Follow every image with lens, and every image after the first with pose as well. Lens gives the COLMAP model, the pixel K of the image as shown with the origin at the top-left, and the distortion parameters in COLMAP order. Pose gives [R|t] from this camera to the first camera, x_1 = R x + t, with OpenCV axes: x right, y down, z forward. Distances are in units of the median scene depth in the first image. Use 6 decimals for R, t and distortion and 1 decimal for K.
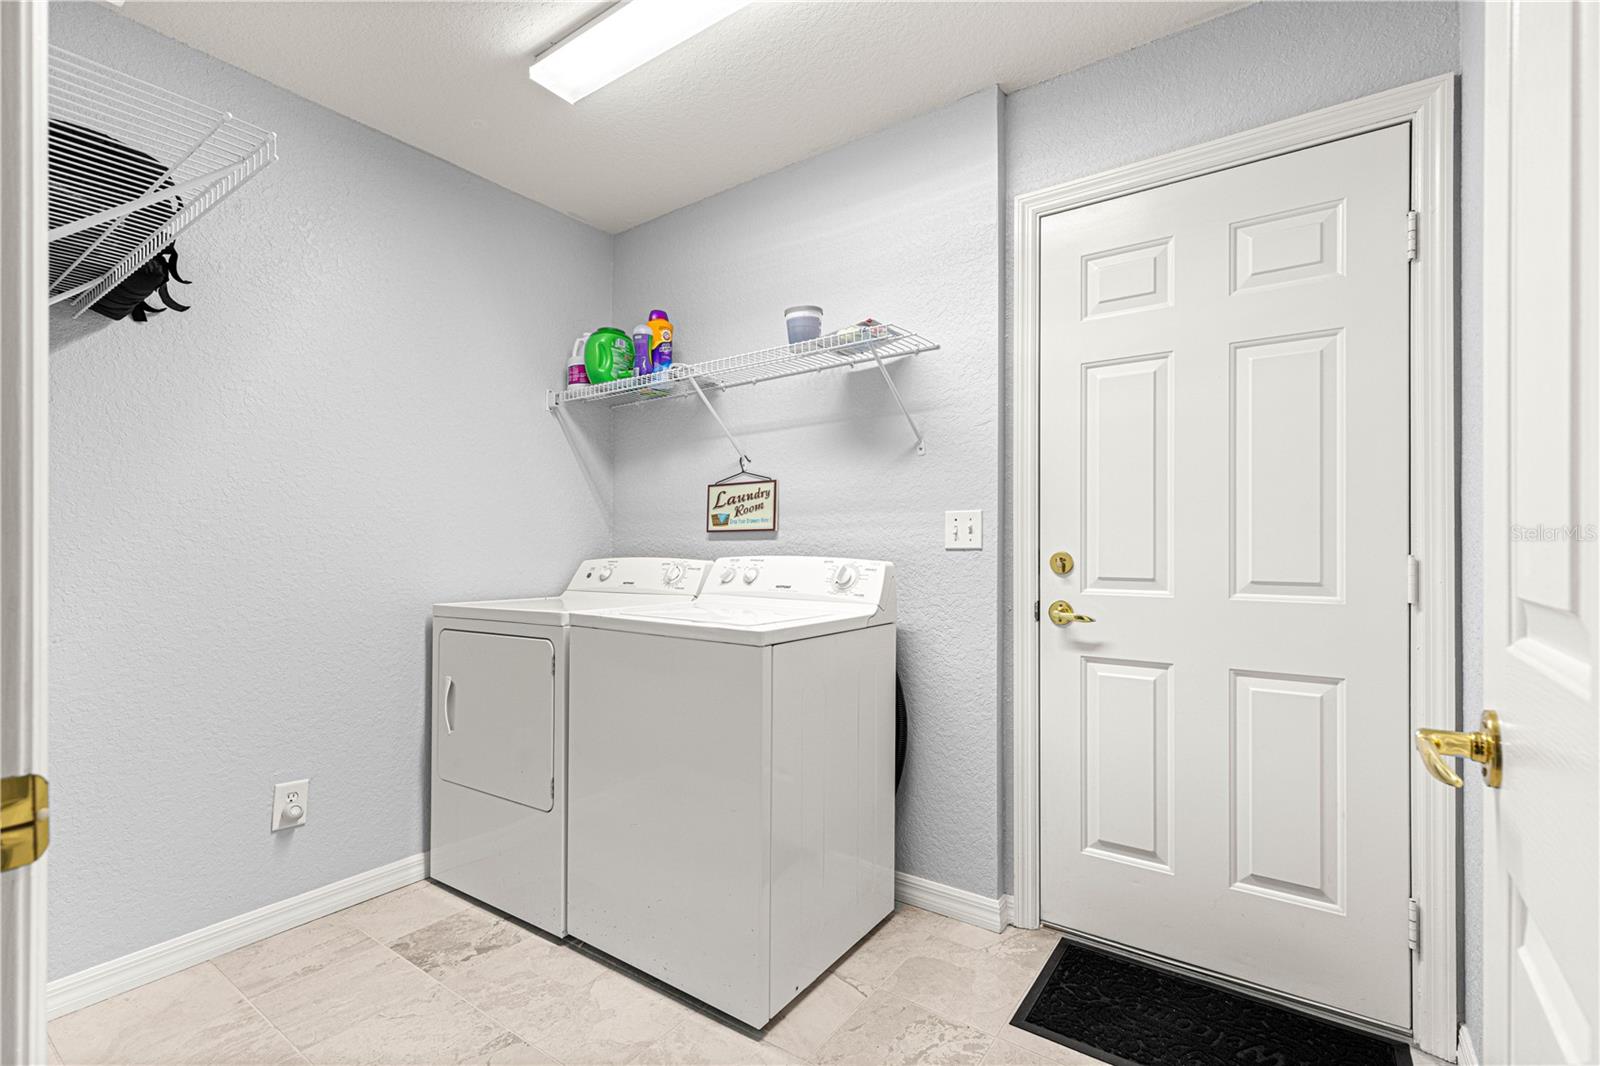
lens RADIAL K [[724.3, 0, 802.4], [0, 724.3, 538.1], [0, 0, 1]] dist [0.011937, -0.001646]
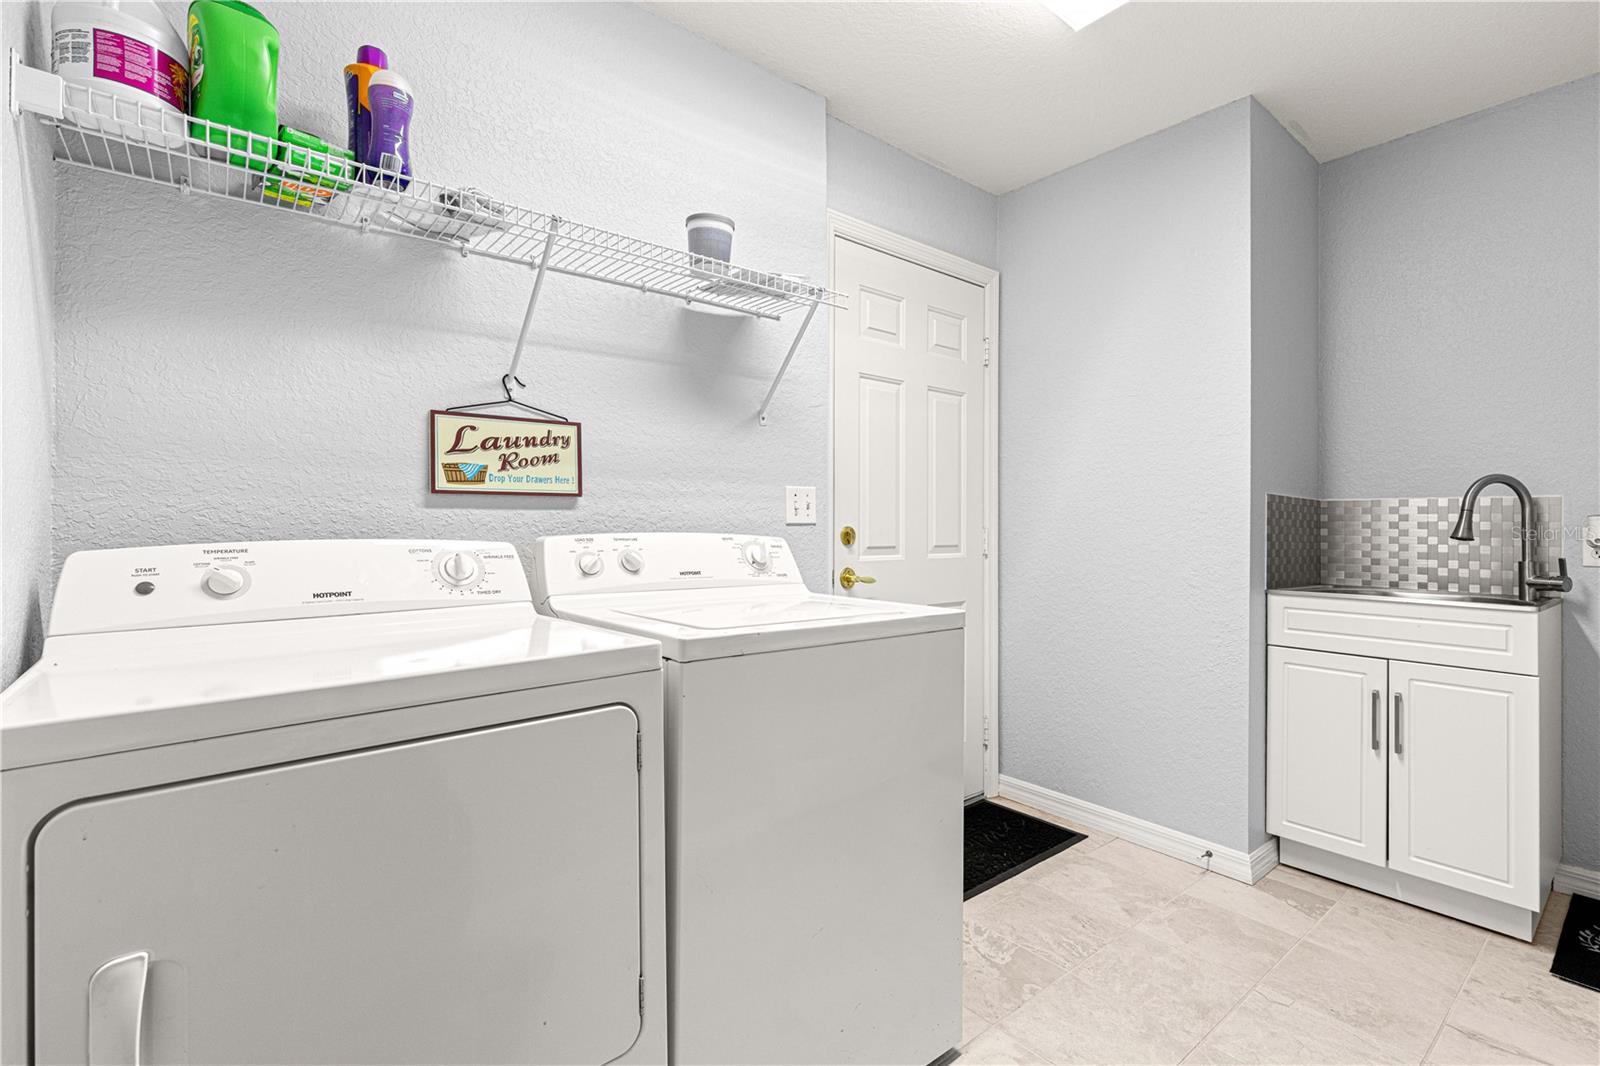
lens RADIAL K [[724.3, 0, 802.4], [0, 724.3, 538.1], [0, 0, 1]] dist [0.011937, -0.001646]
pose [[0.255656, -0.015783, 0.966639, -0.650864], [-0.016306, 0.999654, 0.020635, 0.011544], [-0.966630, -0.021038, 0.255310, 0.612617]]
